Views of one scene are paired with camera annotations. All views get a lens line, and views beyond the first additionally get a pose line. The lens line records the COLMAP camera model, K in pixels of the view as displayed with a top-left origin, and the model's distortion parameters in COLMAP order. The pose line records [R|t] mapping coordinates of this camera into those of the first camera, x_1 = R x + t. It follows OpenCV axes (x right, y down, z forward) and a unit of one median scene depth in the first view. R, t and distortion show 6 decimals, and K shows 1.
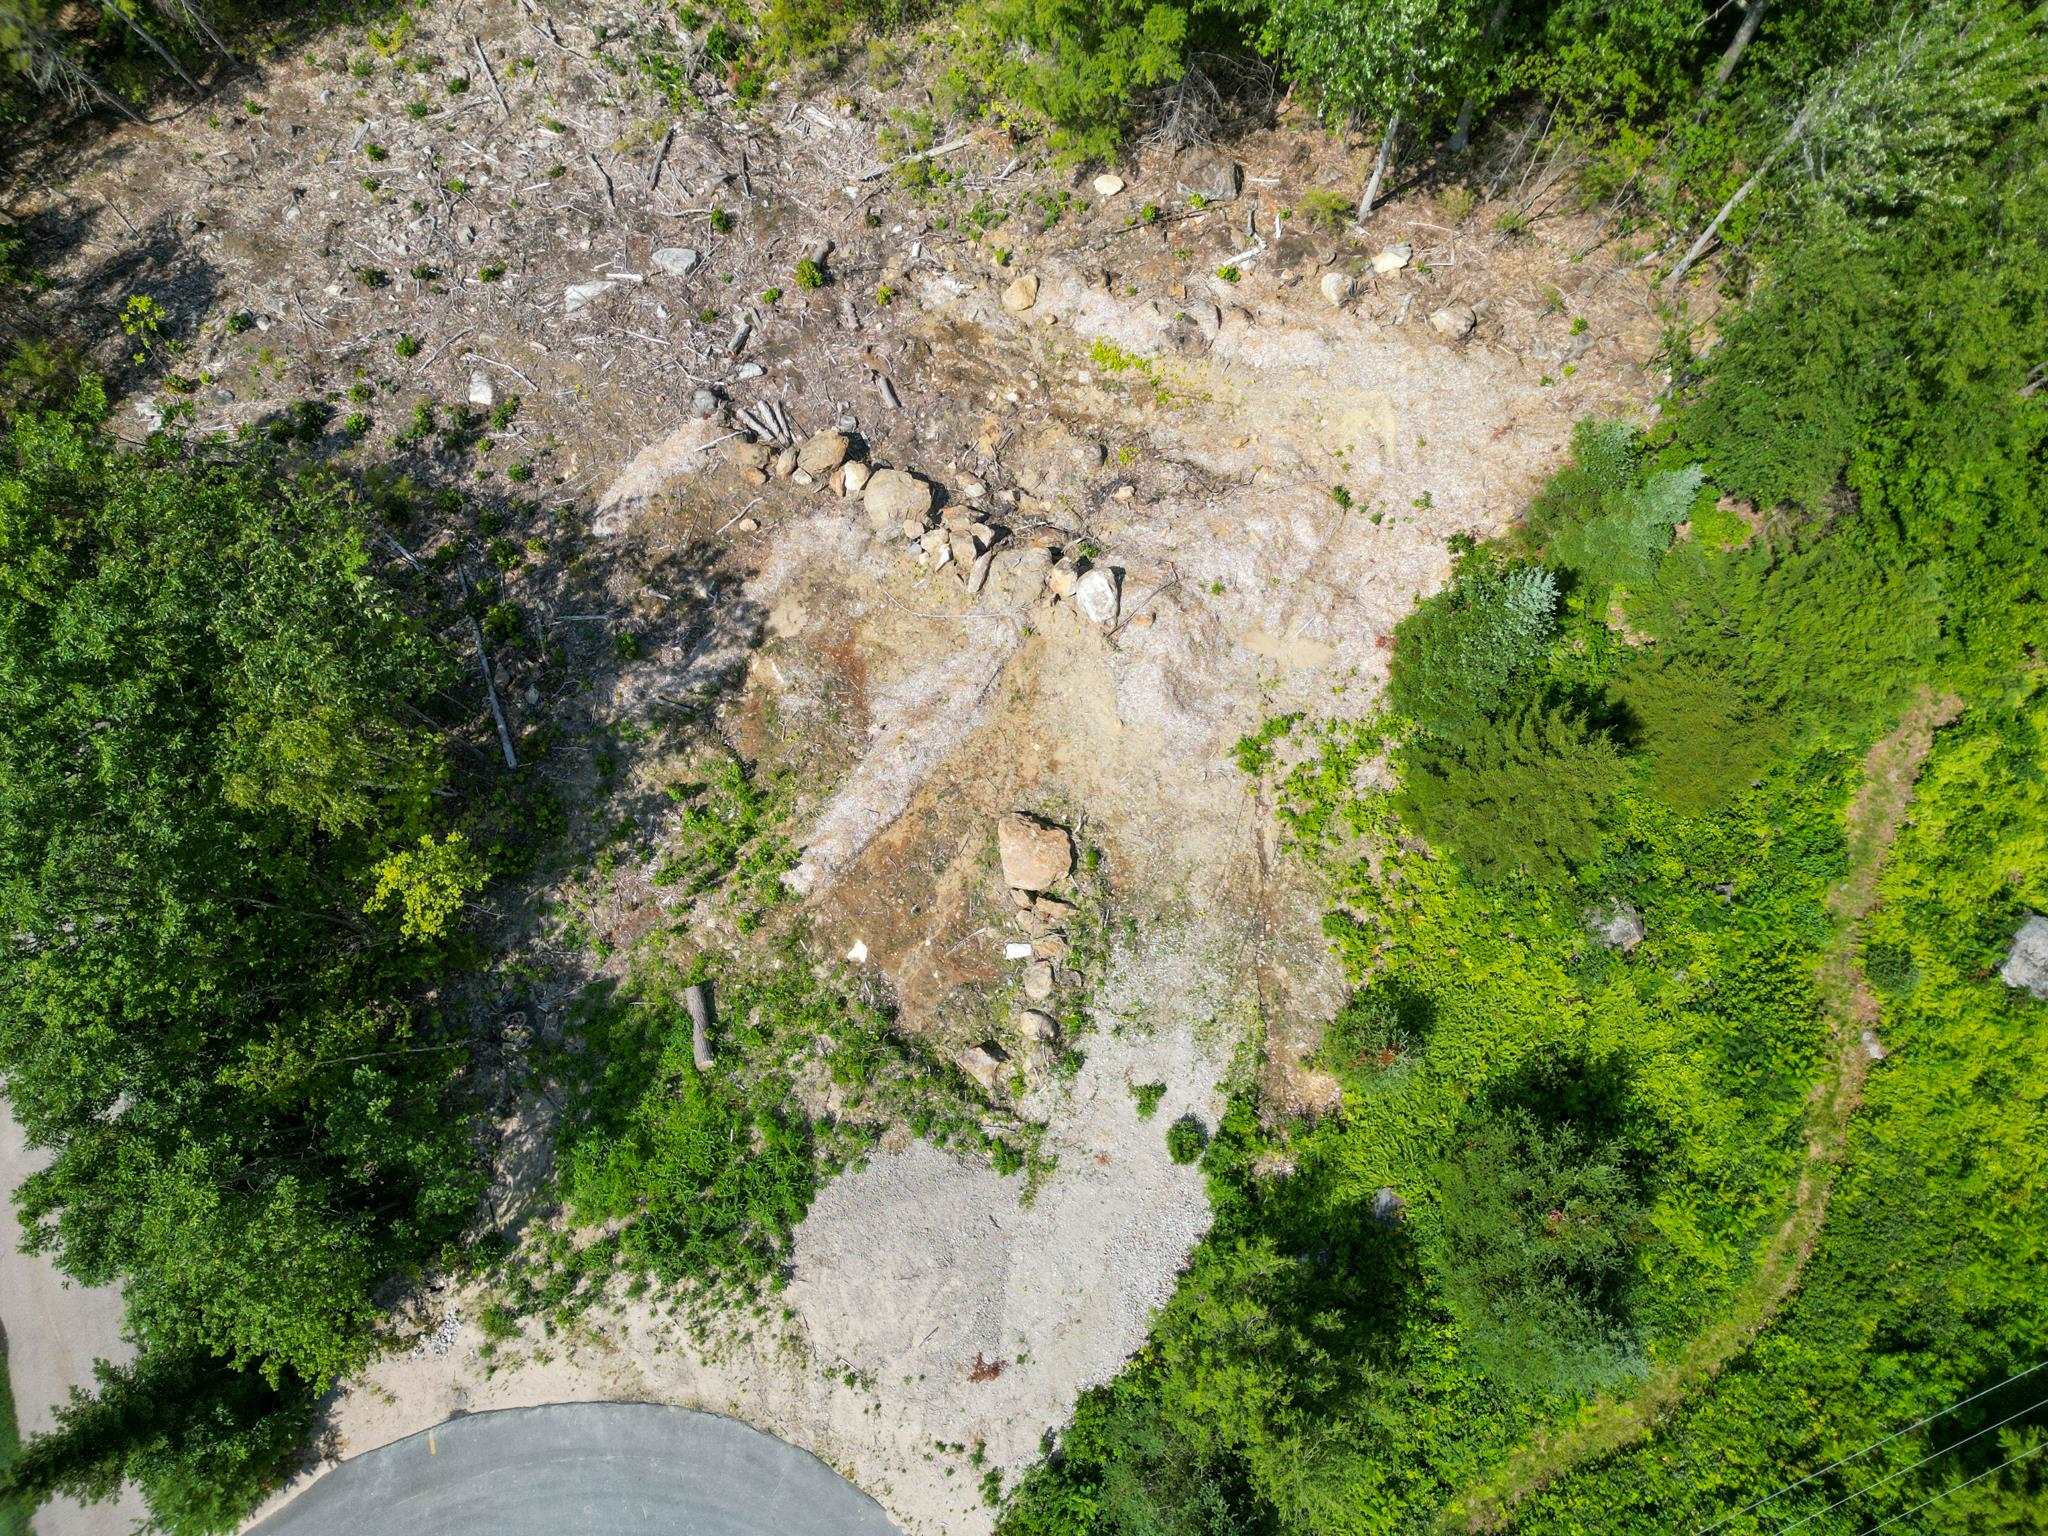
lens RADIAL K [[1424.6, 0, 1015.4], [0, 1424.6, 769.5], [0, 0, 1]] dist [0.068937, -0.063180]
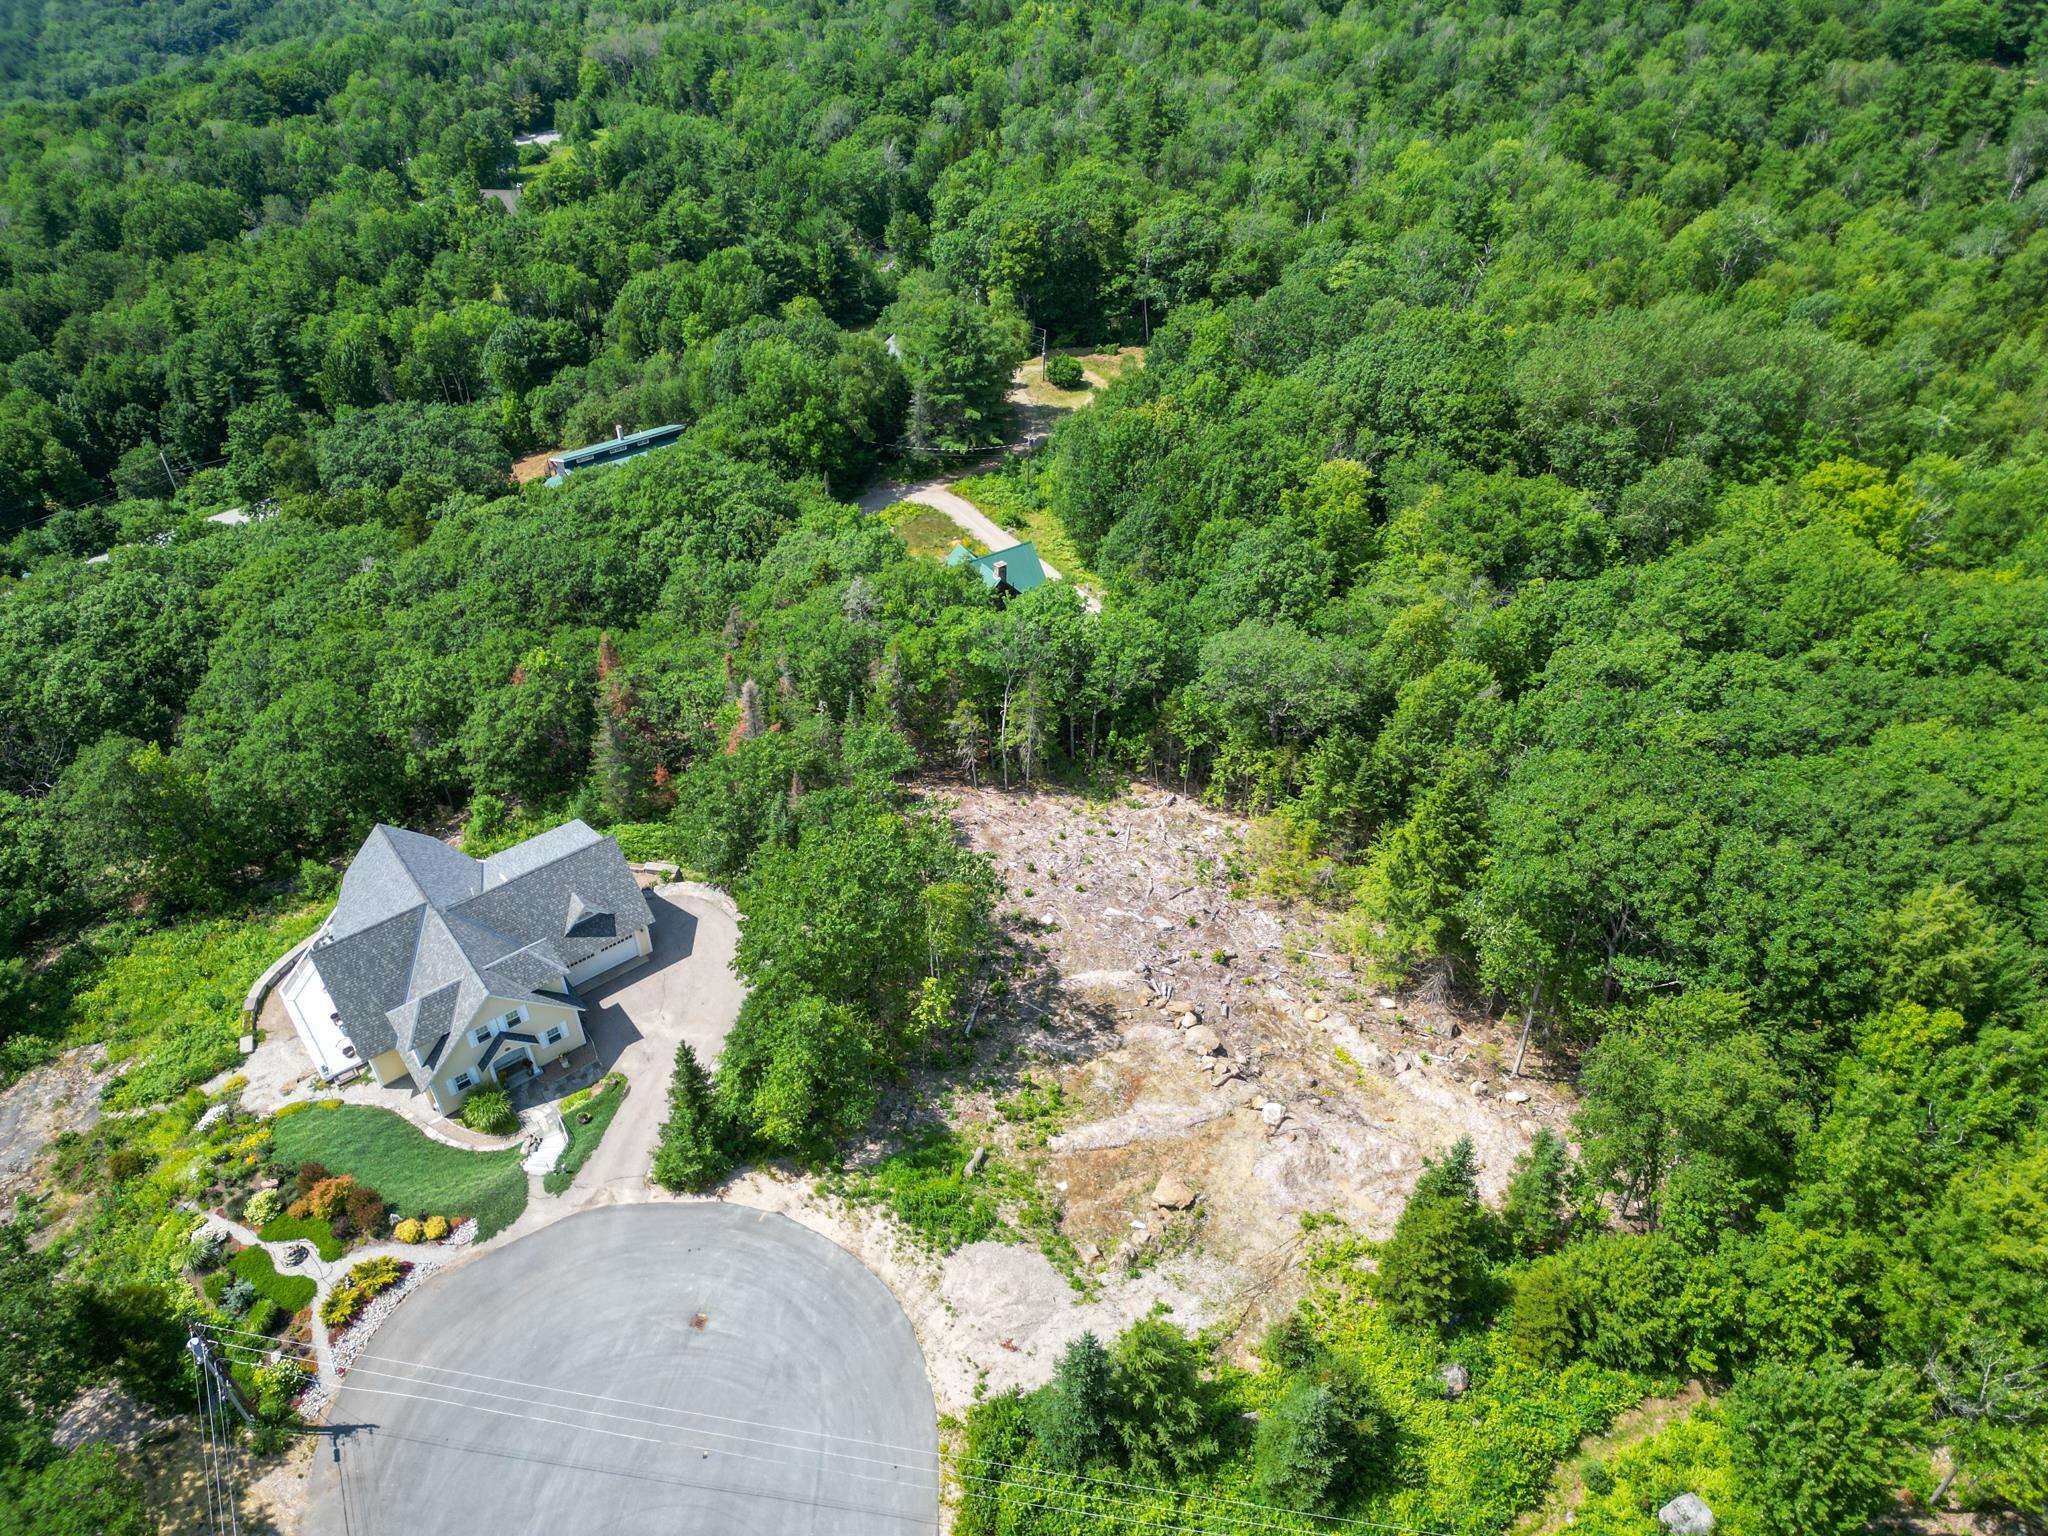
lens RADIAL K [[1405.6, 0, 1019.1], [0, 1405.6, 784.9], [0, 0, 1]] dist [0.069832, -0.065053]
pose [[0.824384, 0.383322, -0.416478, 0.412917], [-0.561984, 0.642115, -0.521405, 0.794139], [0.067561, 0.663892, 0.744770, -0.716011]]
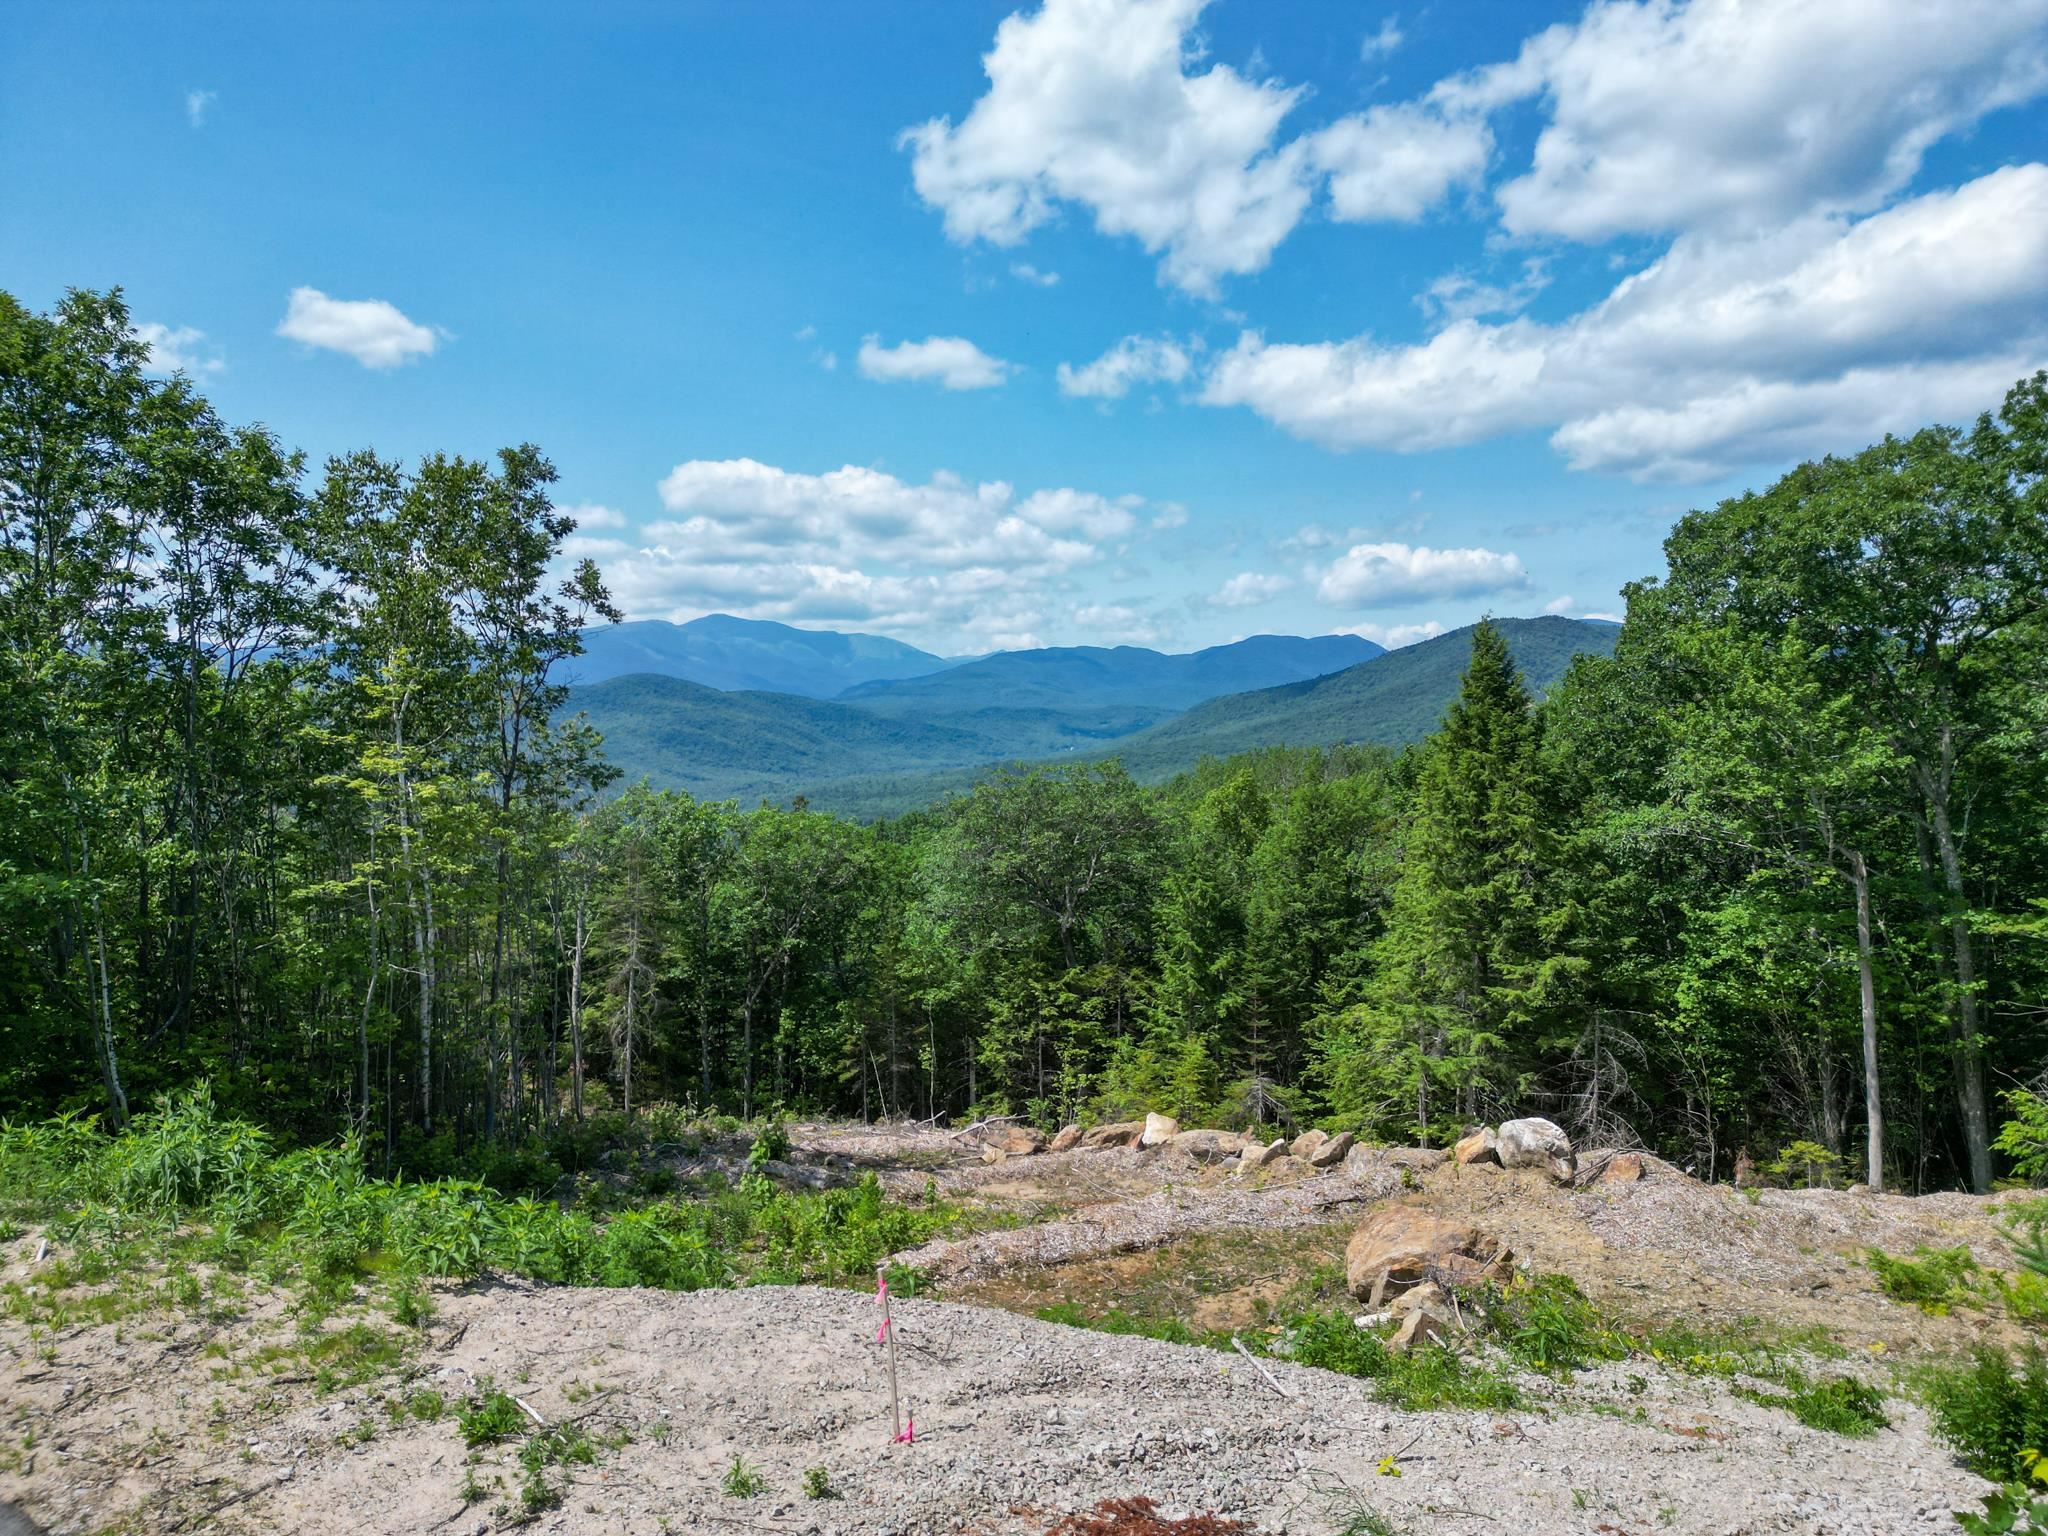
lens RADIAL K [[1405.6, 0, 1019.1], [0, 1405.6, 784.9], [0, 0, 1]] dist [0.069832, -0.065053]
pose [[0.964704, 0.024355, -0.262207, 0.000048], [-0.262071, 0.186257, -0.946904, 0.499836], [0.025776, 0.982199, 0.186065, 0.783723]]
